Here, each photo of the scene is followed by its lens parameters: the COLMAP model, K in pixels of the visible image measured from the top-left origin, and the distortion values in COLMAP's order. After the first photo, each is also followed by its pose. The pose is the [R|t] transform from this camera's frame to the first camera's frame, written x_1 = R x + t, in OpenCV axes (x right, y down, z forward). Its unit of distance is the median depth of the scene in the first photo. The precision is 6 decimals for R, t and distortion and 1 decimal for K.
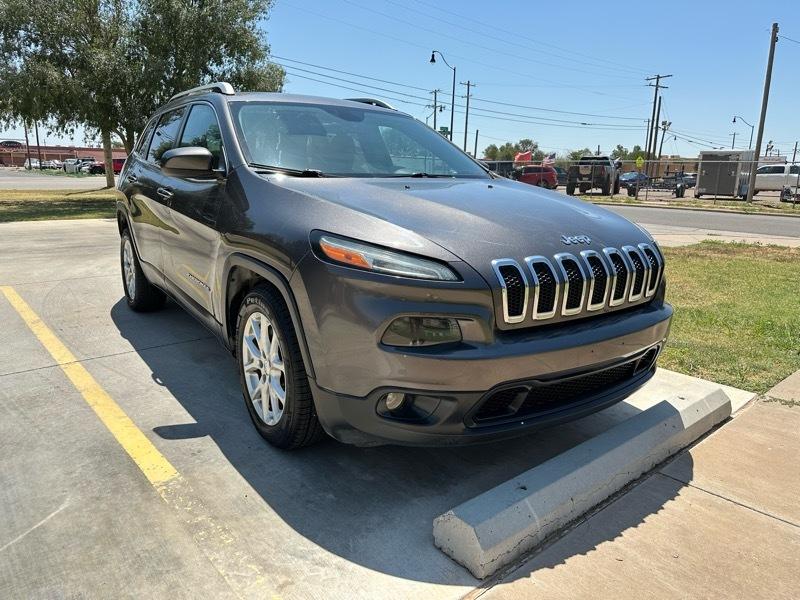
lens RADIAL K [[568.1, 0, 404.2], [0, 568.1, 298.3], [0, 0, 1]] dist [-0.000276, -0.008621]
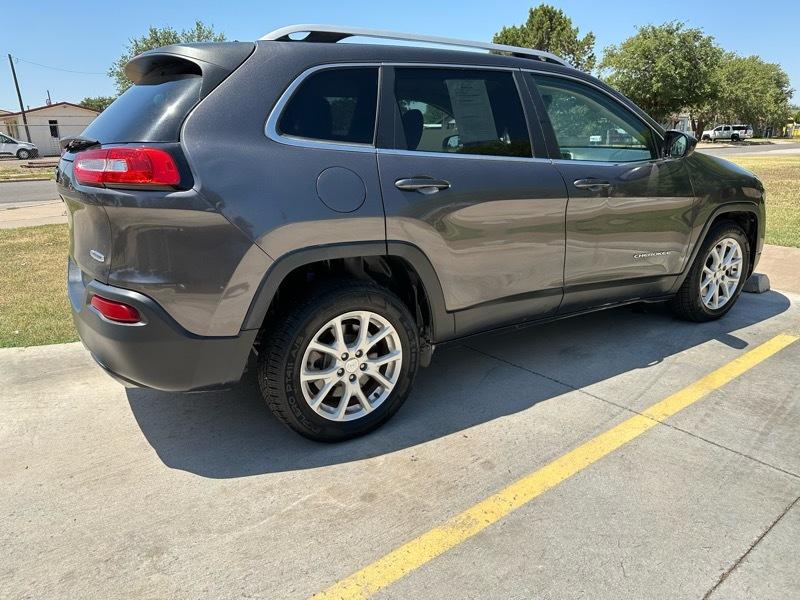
lens RADIAL K [[562.7, 0, 393.9], [0, 562.7, 301.7], [0, 0, 1]] dist [0.043983, -0.060620]
pose [[0.053137, -0.302130, 0.951785, -1.795850], [0.232512, 0.930677, 0.282449, -0.456870], [-0.971141, 0.206293, 0.119702, 1.684193]]
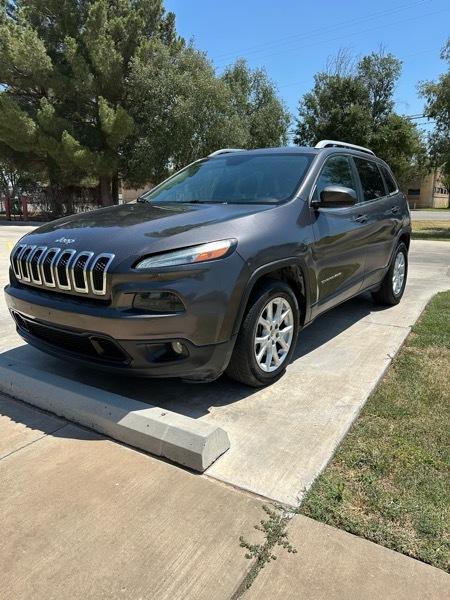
lens RADIAL K [[424.9, 0, 225.0], [0, 424.9, 300.0], [0, 0, 1]] dist [0.014505, -0.024142]
pose [[0.303119, 0.196947, -0.932379, 1.334244], [-0.206221, 0.968783, 0.137593, -0.169641], [0.930372, 0.150569, 0.334271, 0.908673]]
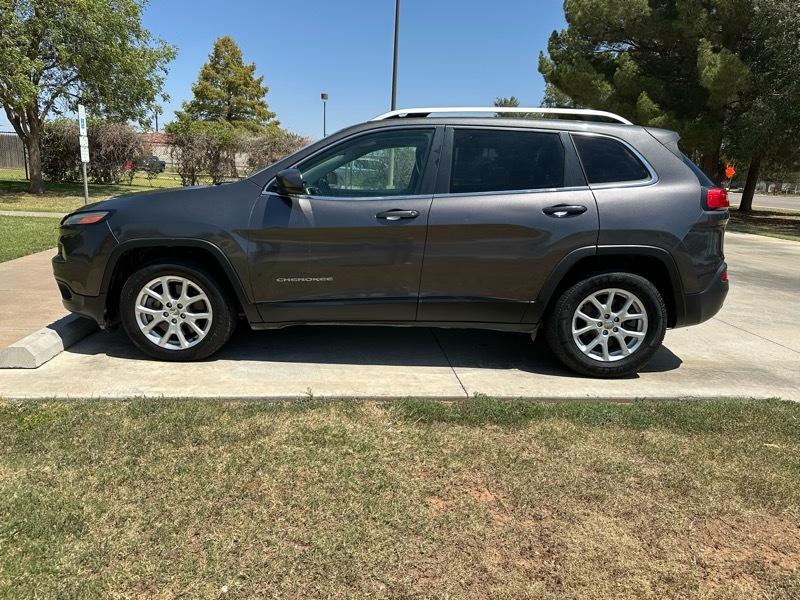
lens RADIAL K [[566.5, 0, 398.0], [0, 566.5, 301.5], [0, 0, 1]] dist [0.014505, -0.024142]
pose [[-0.579552, 0.139356, -0.802932, 1.209522], [-0.225905, 0.919186, 0.322590, -0.597450], [0.782998, 0.368344, -0.501235, 2.609017]]
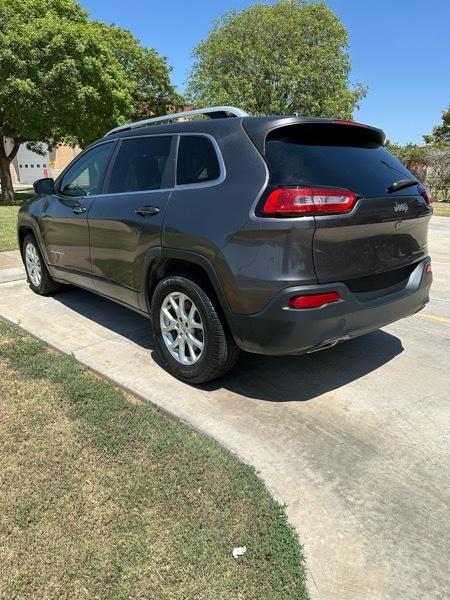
lens RADIAL K [[422.0, 0, 225.8], [0, 422.0, 300.0], [0, 0, 1]] dist [0.043983, -0.060620]
pose [[-0.994396, 0.006542, -0.105522, -0.304930], [-0.045174, 0.876094, 0.480019, -0.790684], [0.095587, 0.482096, -0.870889, 3.260235]]
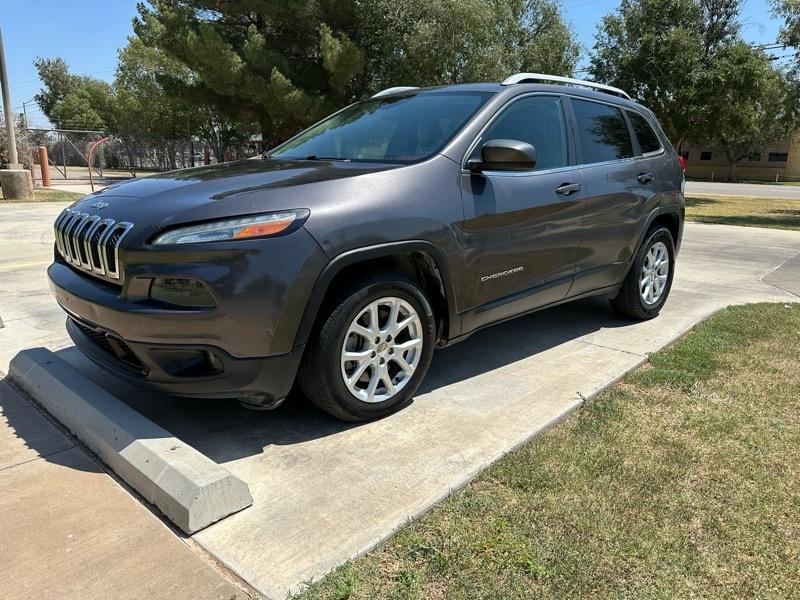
lens RADIAL K [[566.5, 0, 398.0], [0, 566.5, 301.5], [0, 0, 1]] dist [0.014505, -0.024142]
pose [[0.130482, 0.220354, -0.966653, 1.338811], [-0.239065, 0.953213, 0.185020, -0.237359], [0.962197, 0.206951, 0.177056, 1.237259]]
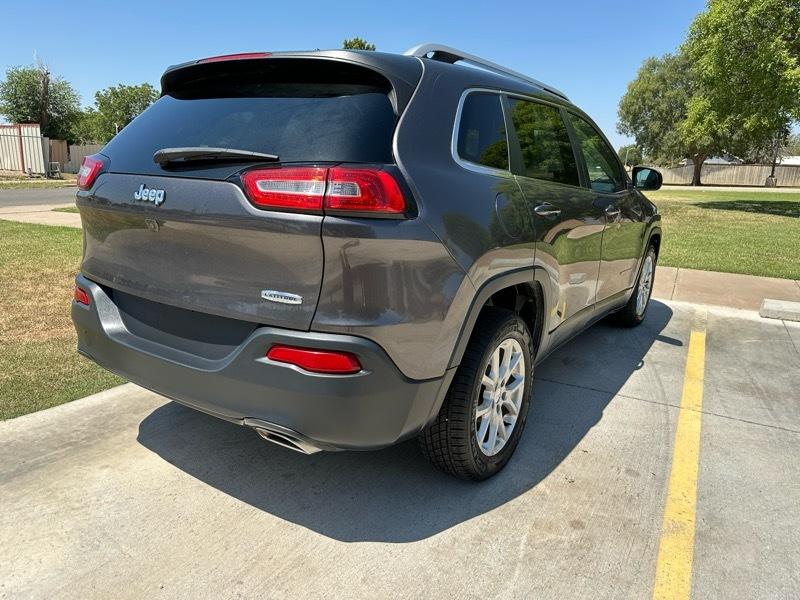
lens RADIAL K [[567.1, 0, 401.9], [0, 567.1, 307.2], [0, 0, 1]] dist [0.006470, -0.008062]
pose [[-0.356812, -0.261834, 0.896732, -1.660654], [0.167294, 0.926490, 0.337089, -0.581464], [-0.919074, 0.270296, -0.286780, 2.276742]]
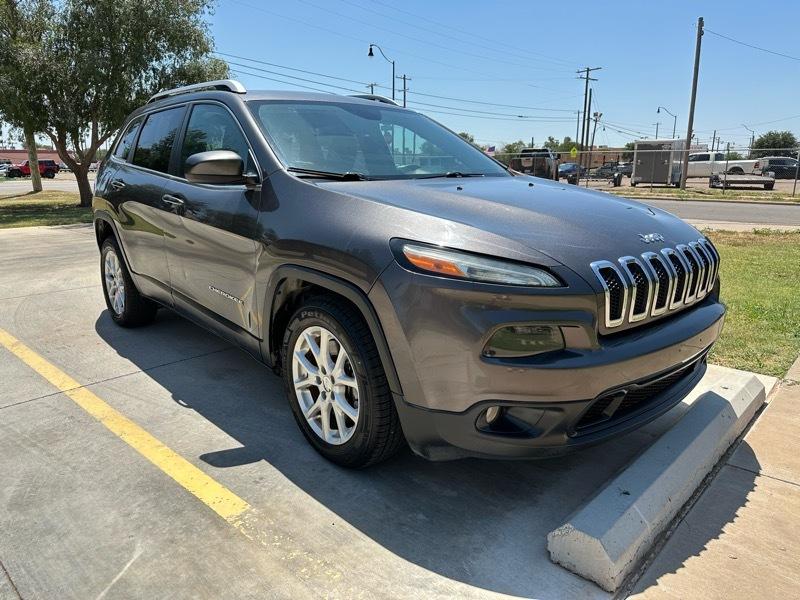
lens RADIAL K [[567.7, 0, 404.2], [0, 567.7, 302.3], [0, 0, 1]] dist [-0.000065, -0.008998]
pose [[0.993797, -0.046618, 0.100971, -0.201467], [0.045047, 0.998826, 0.017791, -0.024976], [-0.101682, -0.013132, 0.994730, 0.049977]]
